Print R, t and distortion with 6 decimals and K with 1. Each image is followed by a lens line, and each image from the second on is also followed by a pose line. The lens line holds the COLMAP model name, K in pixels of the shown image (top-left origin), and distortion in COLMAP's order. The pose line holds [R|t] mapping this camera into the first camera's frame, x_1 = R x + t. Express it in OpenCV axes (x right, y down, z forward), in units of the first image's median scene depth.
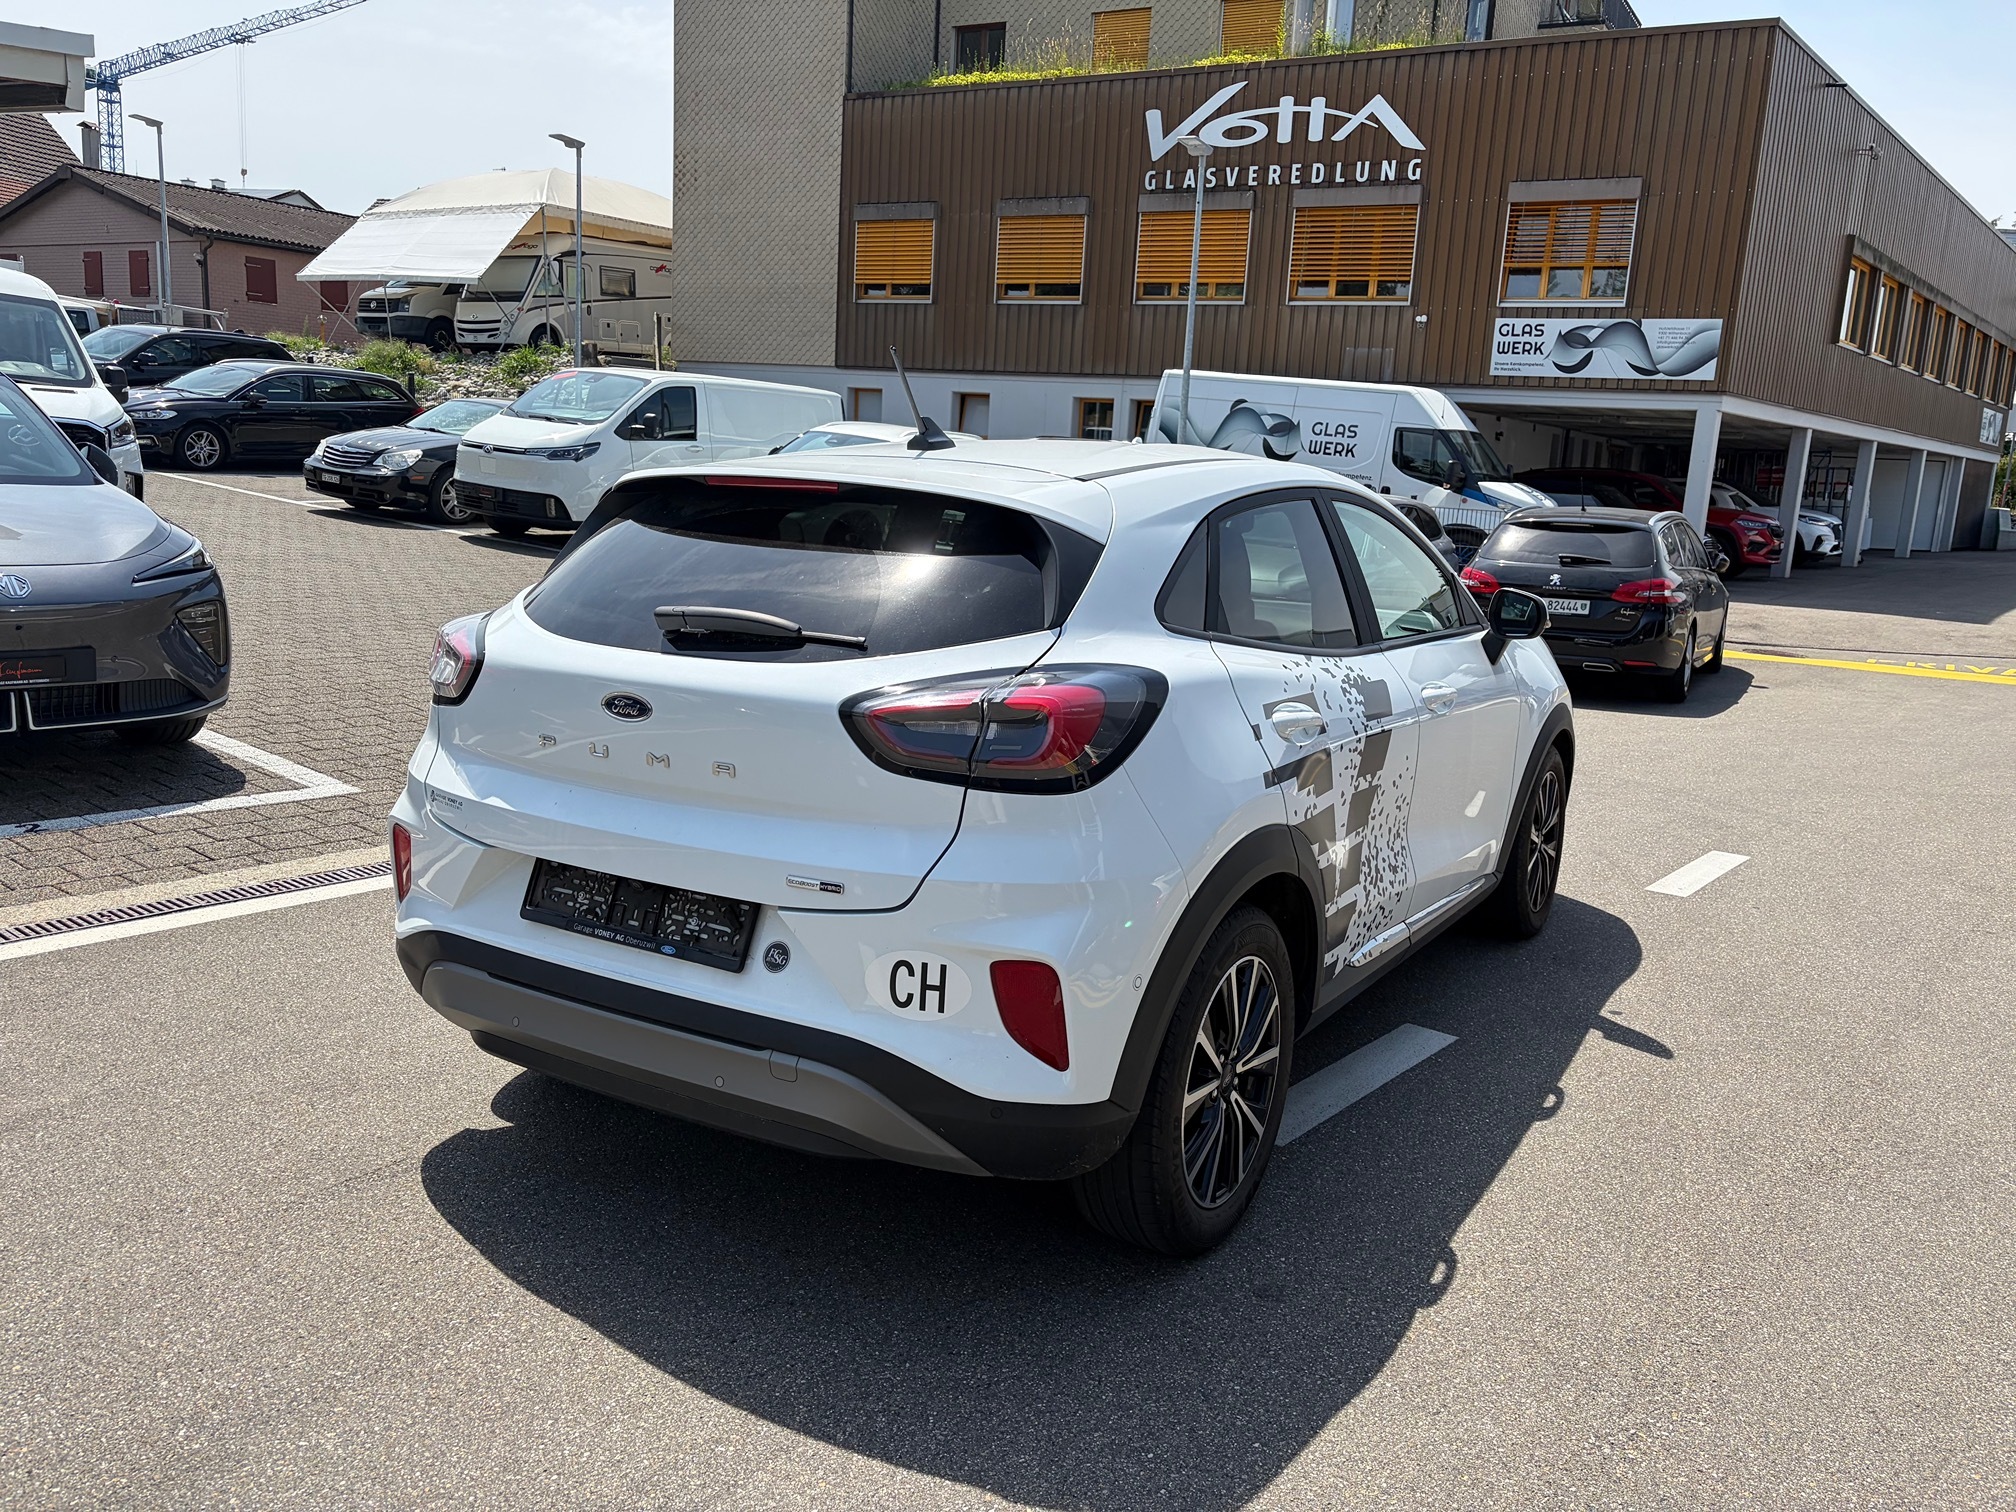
lens RADIAL K [[1546.0, 0, 1010.9], [0, 1546.0, 729.8], [0, 0, 1]] dist [0.013291, 0.002122]
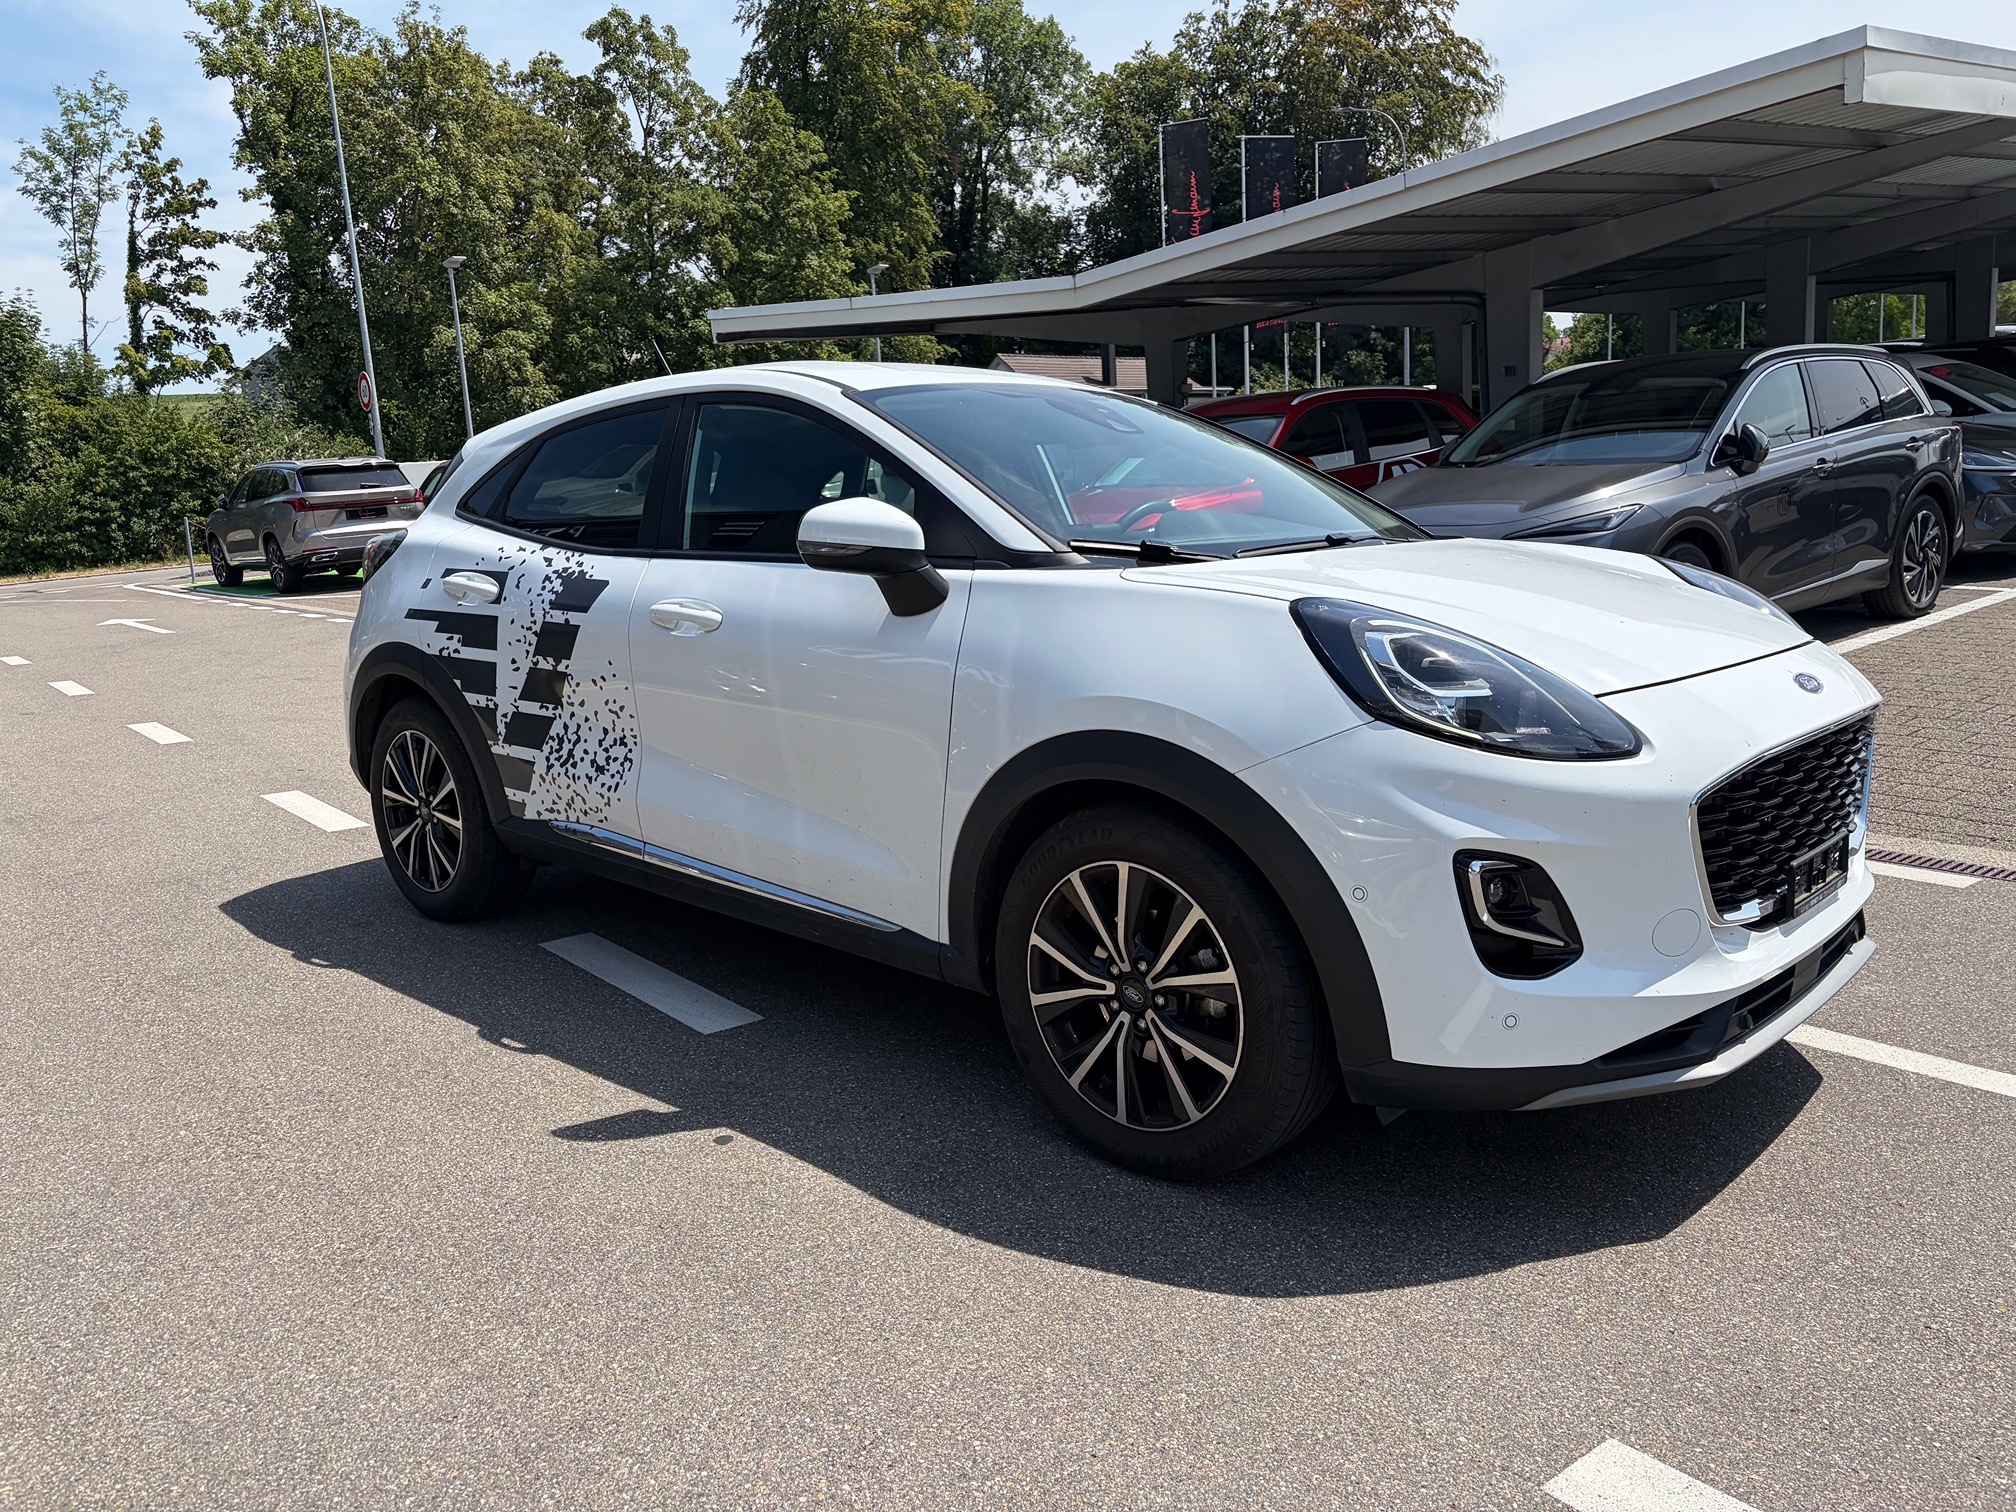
lens RADIAL K [[1489.2, 0, 1008.0], [0, 1489.2, 756.0], [0, 0, 1]] dist [0.054704, -0.078887]
pose [[-0.209023, 0.134829, -0.968571, 0.241070], [-0.134026, 0.977154, 0.164947, -0.024521], [0.968683, 0.164291, -0.186177, 0.304238]]
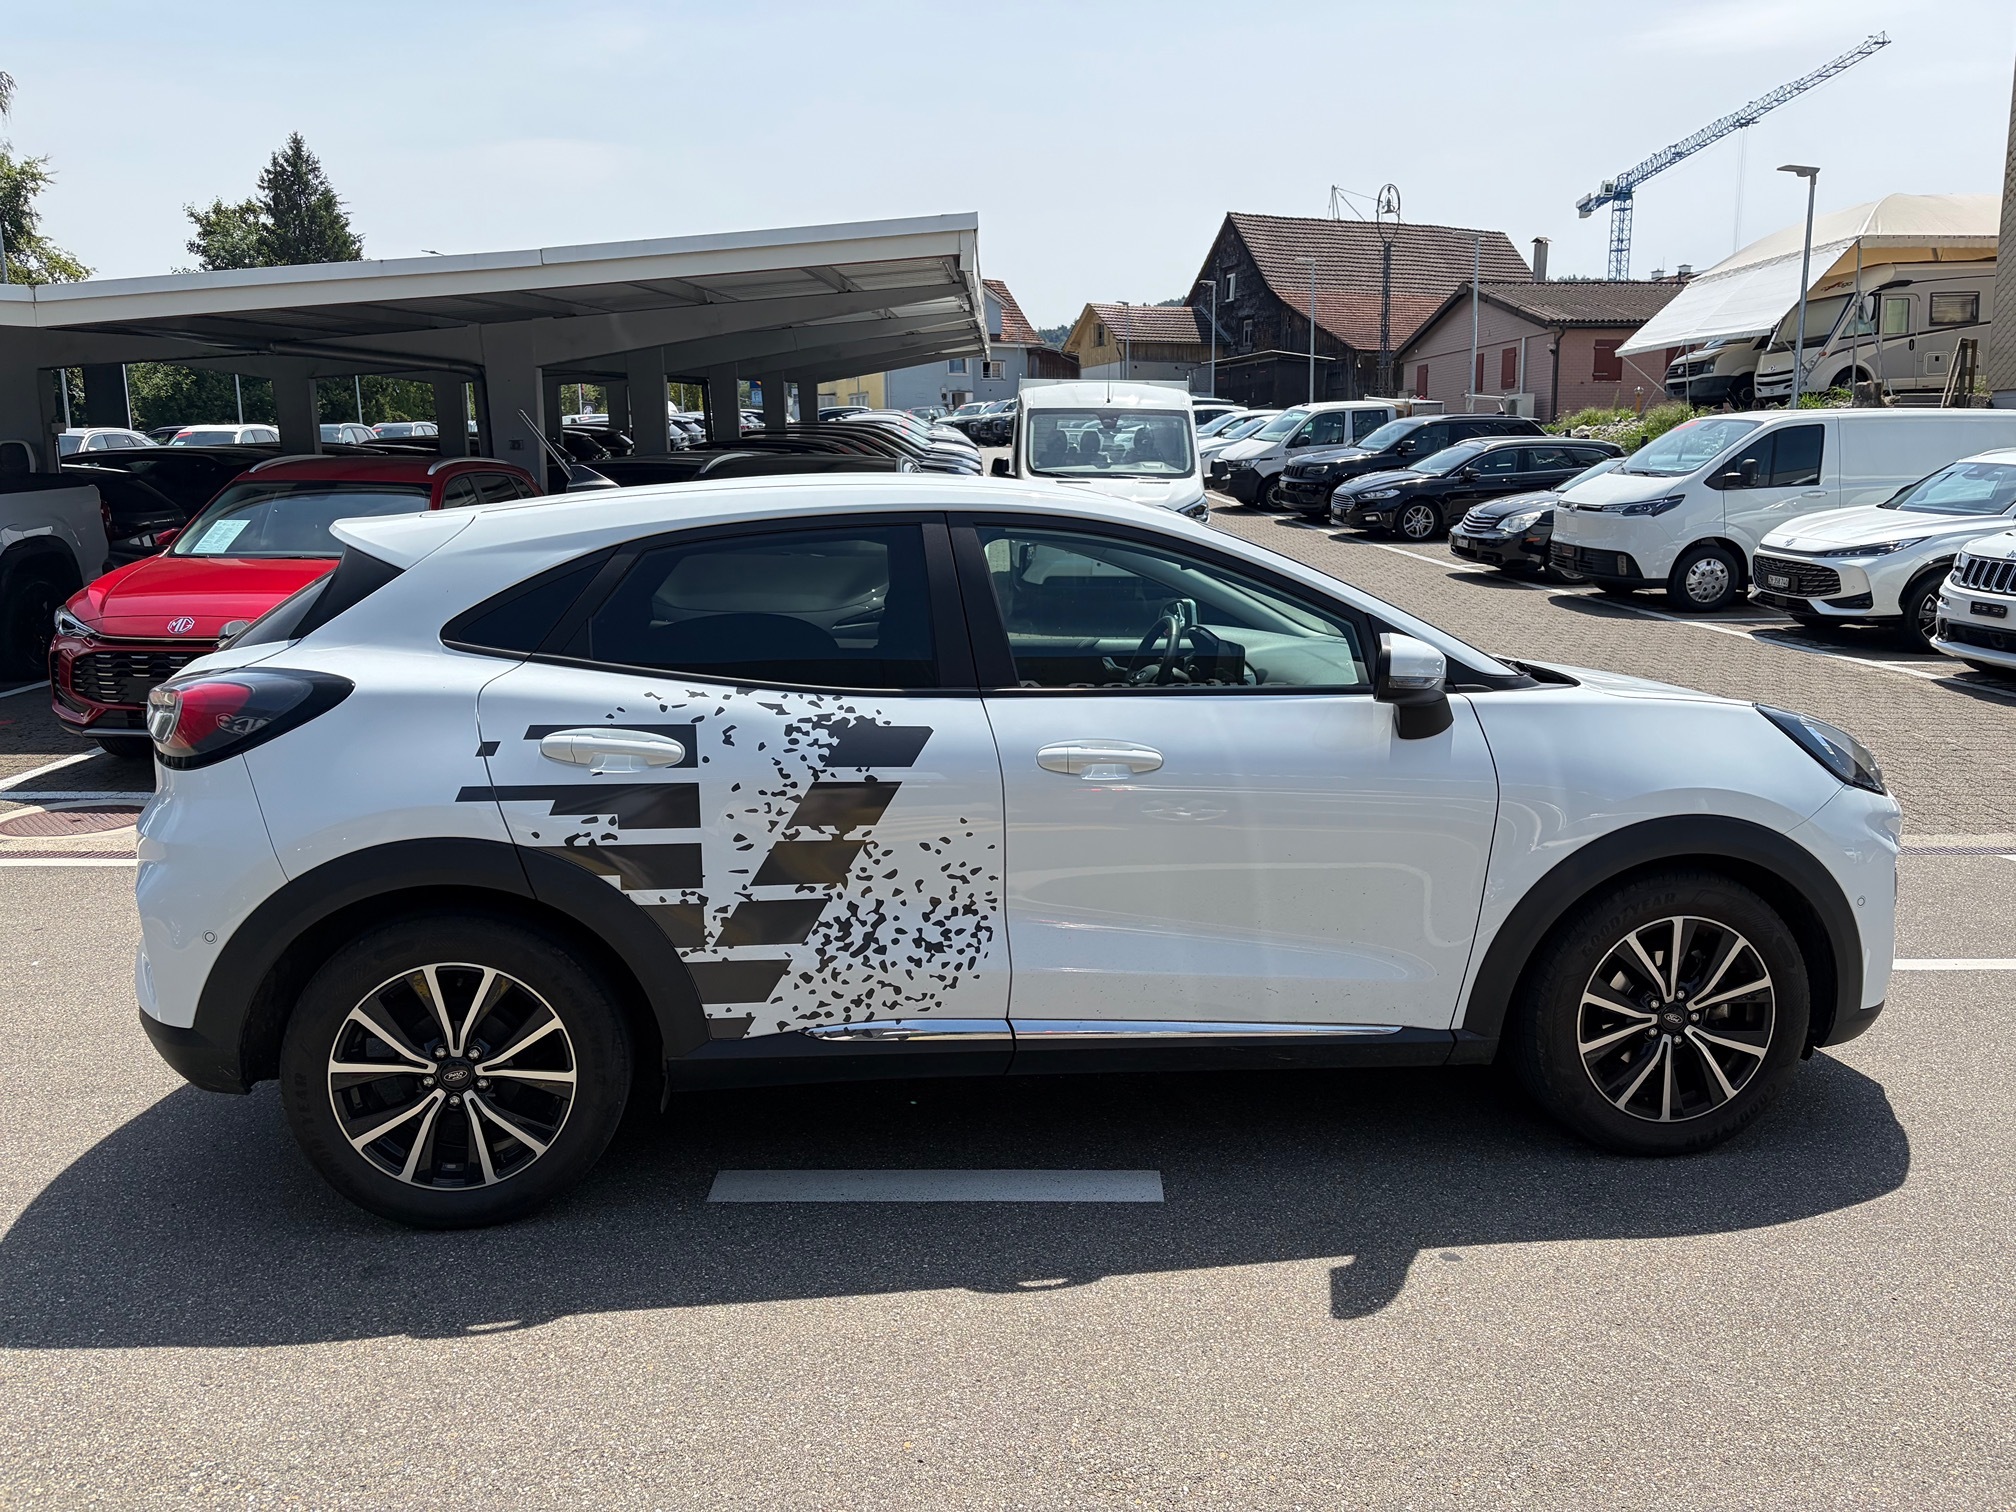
lens RADIAL K [[1518.8, 0, 1016.8], [0, 1518.8, 726.6], [0, 0, 1]] dist [0.073297, -0.077950]
pose [[0.622169, 0.060593, -0.780535, 0.196922], [-0.094955, 0.995480, 0.001590, -0.008085], [0.777103, 0.073127, 0.625110, 0.104509]]
